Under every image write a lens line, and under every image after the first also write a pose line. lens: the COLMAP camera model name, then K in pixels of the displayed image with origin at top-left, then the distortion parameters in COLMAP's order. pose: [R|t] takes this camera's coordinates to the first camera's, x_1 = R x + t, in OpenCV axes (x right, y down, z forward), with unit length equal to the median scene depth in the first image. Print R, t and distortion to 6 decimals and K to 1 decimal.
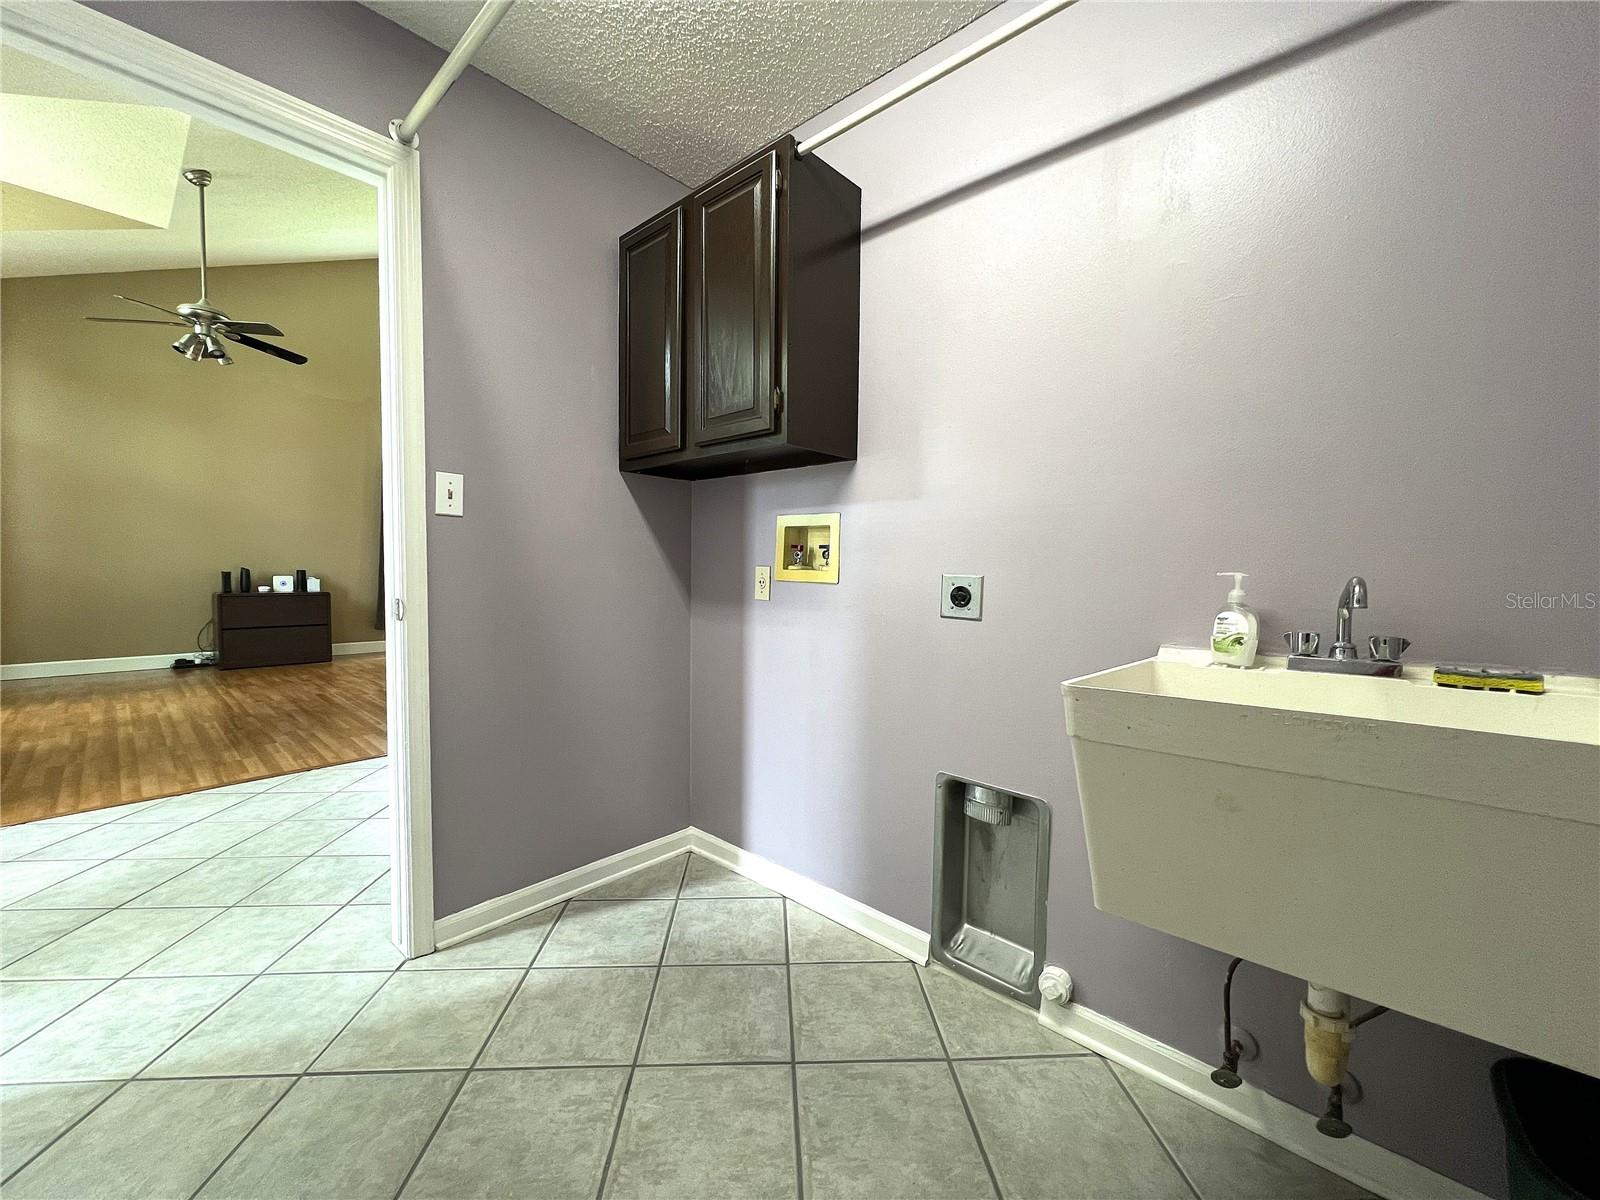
lens RADIAL K [[640.7, 0, 802.2], [0, 640.7, 600.6], [0, 0, 1]] dist [-0.002642, 0.000537]
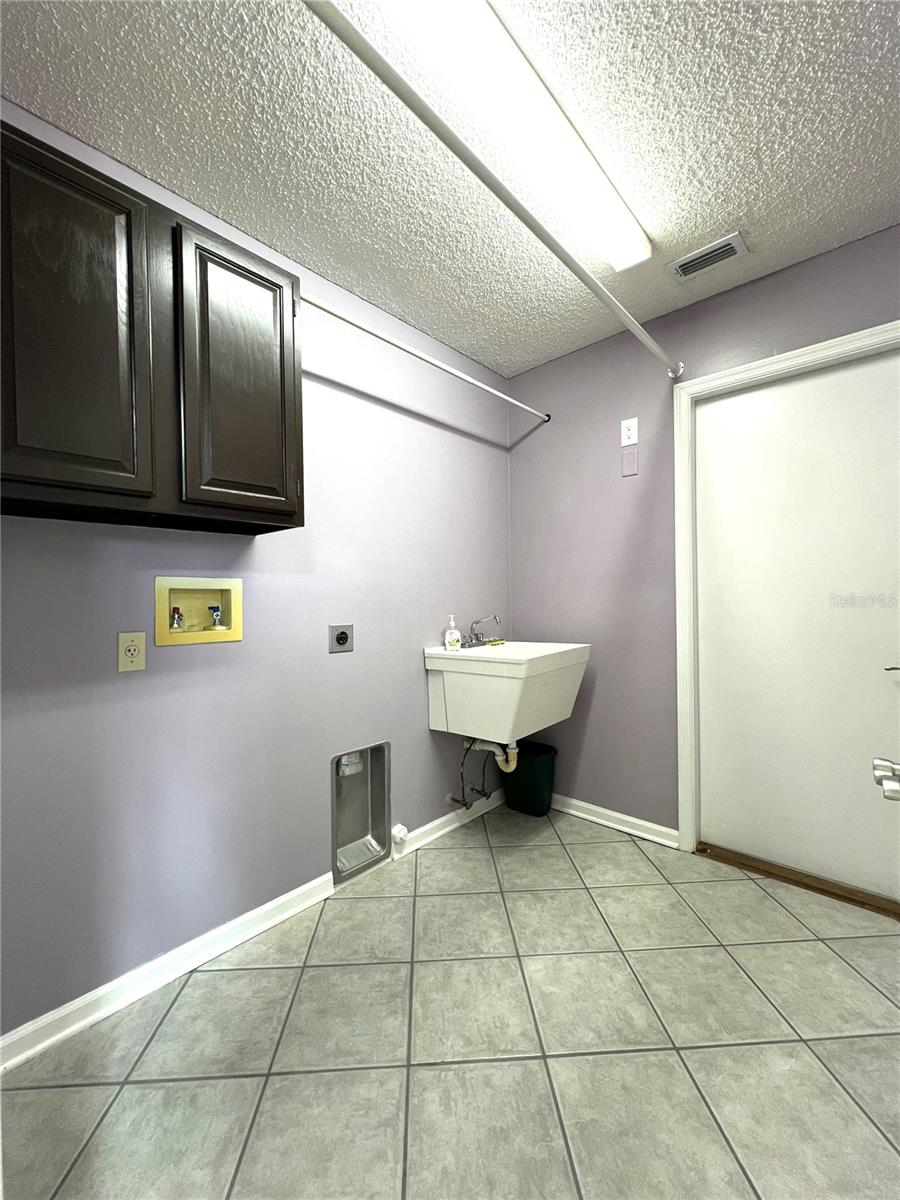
lens RADIAL K [[480.5, 0, 450.3], [0, 480.5, 598.4], [0, 0, 1]] dist [-0.002642, 0.000537]
pose [[-0.001689, -0.019278, 0.999813, -1.050847], [0.062343, 0.997867, 0.019346, -0.123509], [-0.998053, 0.062364, -0.000483, 0.819965]]
